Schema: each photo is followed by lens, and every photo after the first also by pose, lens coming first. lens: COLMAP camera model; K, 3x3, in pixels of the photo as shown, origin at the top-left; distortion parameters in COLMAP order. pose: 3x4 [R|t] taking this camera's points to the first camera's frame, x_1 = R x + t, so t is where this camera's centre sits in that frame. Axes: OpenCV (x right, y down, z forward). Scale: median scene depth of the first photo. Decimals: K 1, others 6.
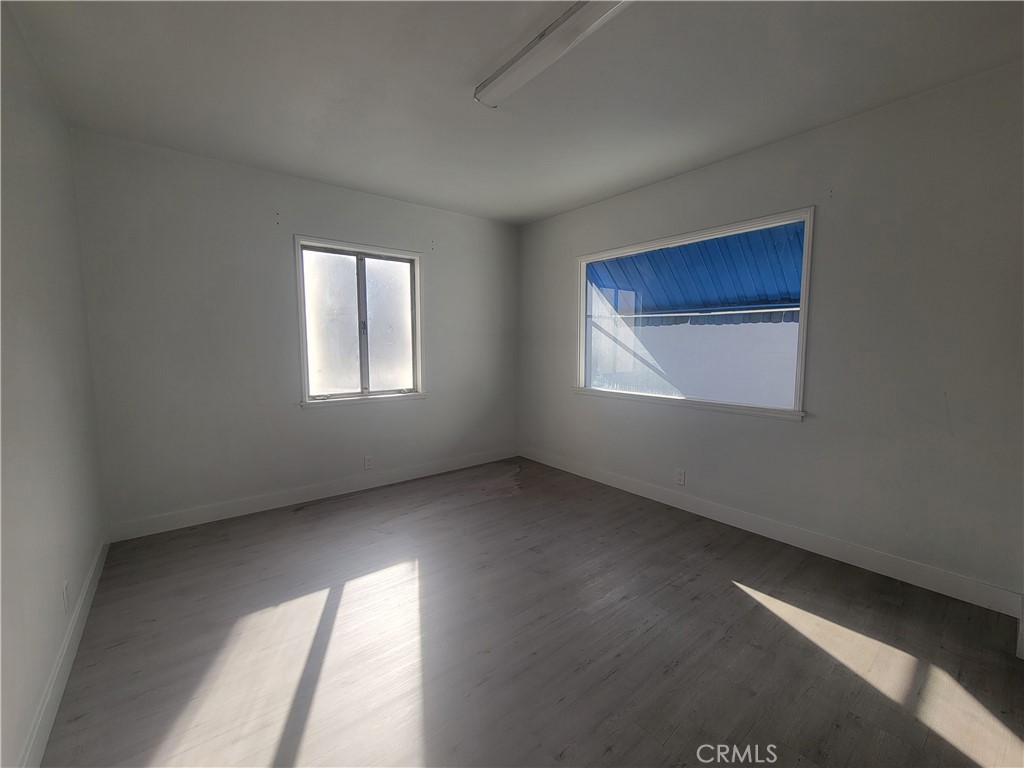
lens RADIAL K [[418.3, 0, 519.8], [0, 418.3, 381.4], [0, 0, 1]] dist [0.001386, -0.000381]
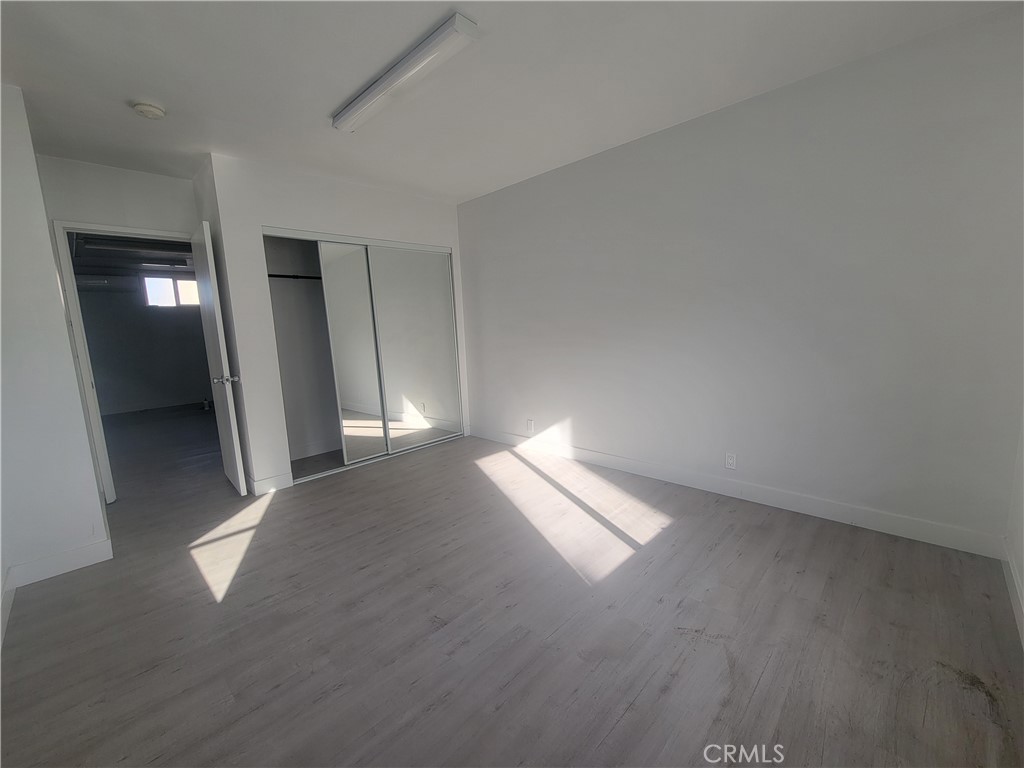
lens RADIAL K [[418.3, 0, 519.8], [0, 418.3, 381.4], [0, 0, 1]] dist [0.001386, -0.000381]
pose [[-0.991127, 0.060640, -0.118282, -0.027490], [0.032967, 0.974213, 0.223211, -0.098824], [0.128767, 0.217331, -0.967567, 1.175393]]
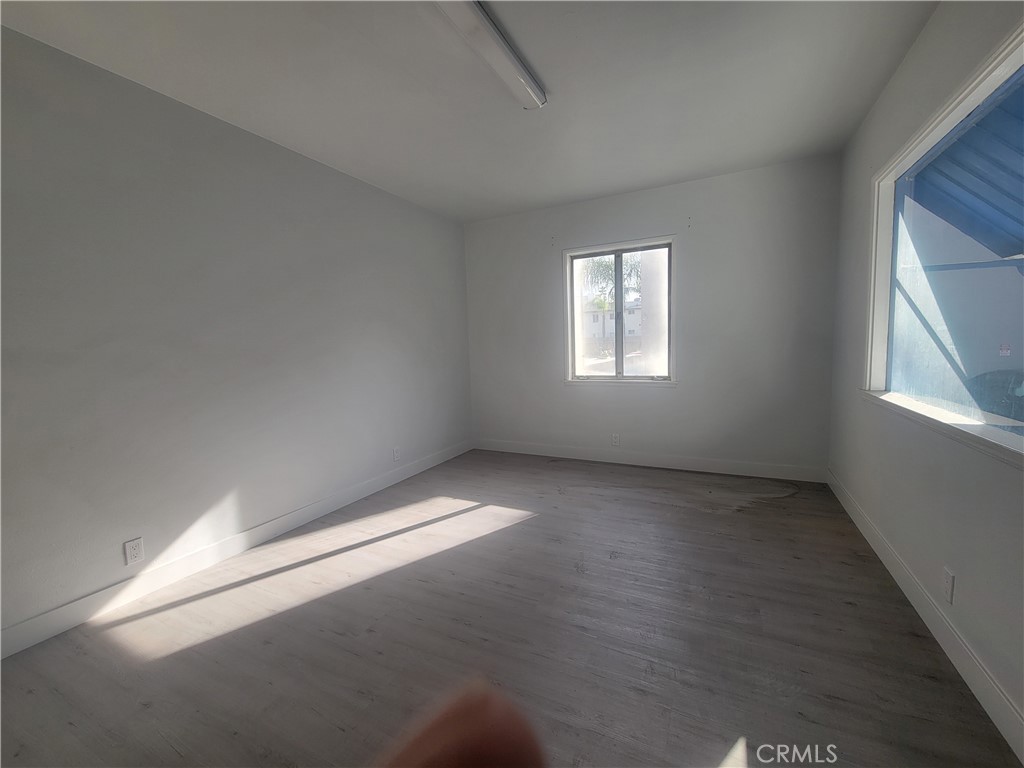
lens RADIAL K [[418.3, 0, 519.8], [0, 418.3, 381.4], [0, 0, 1]] dist [0.001386, -0.000381]
pose [[0.418330, 0.069193, -0.905656, 0.548291], [-0.047982, 0.997385, 0.054038, -0.008336], [0.907027, 0.020849, 0.420556, 0.311923]]
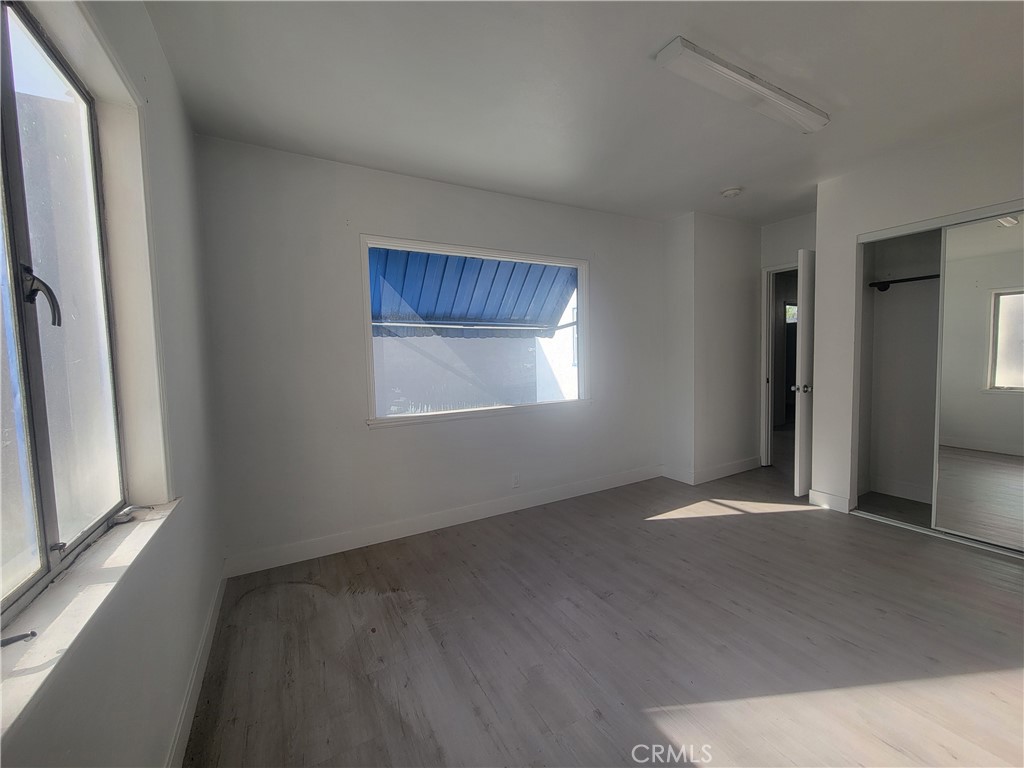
lens RADIAL K [[418.3, 0, 519.8], [0, 418.3, 381.4], [0, 0, 1]] dist [0.001386, -0.000381]
pose [[0.162516, -0.064628, 0.984587, -0.583434], [0.111857, 0.992627, 0.046693, -0.062064], [-0.980345, 0.102544, 0.168547, 0.720783]]
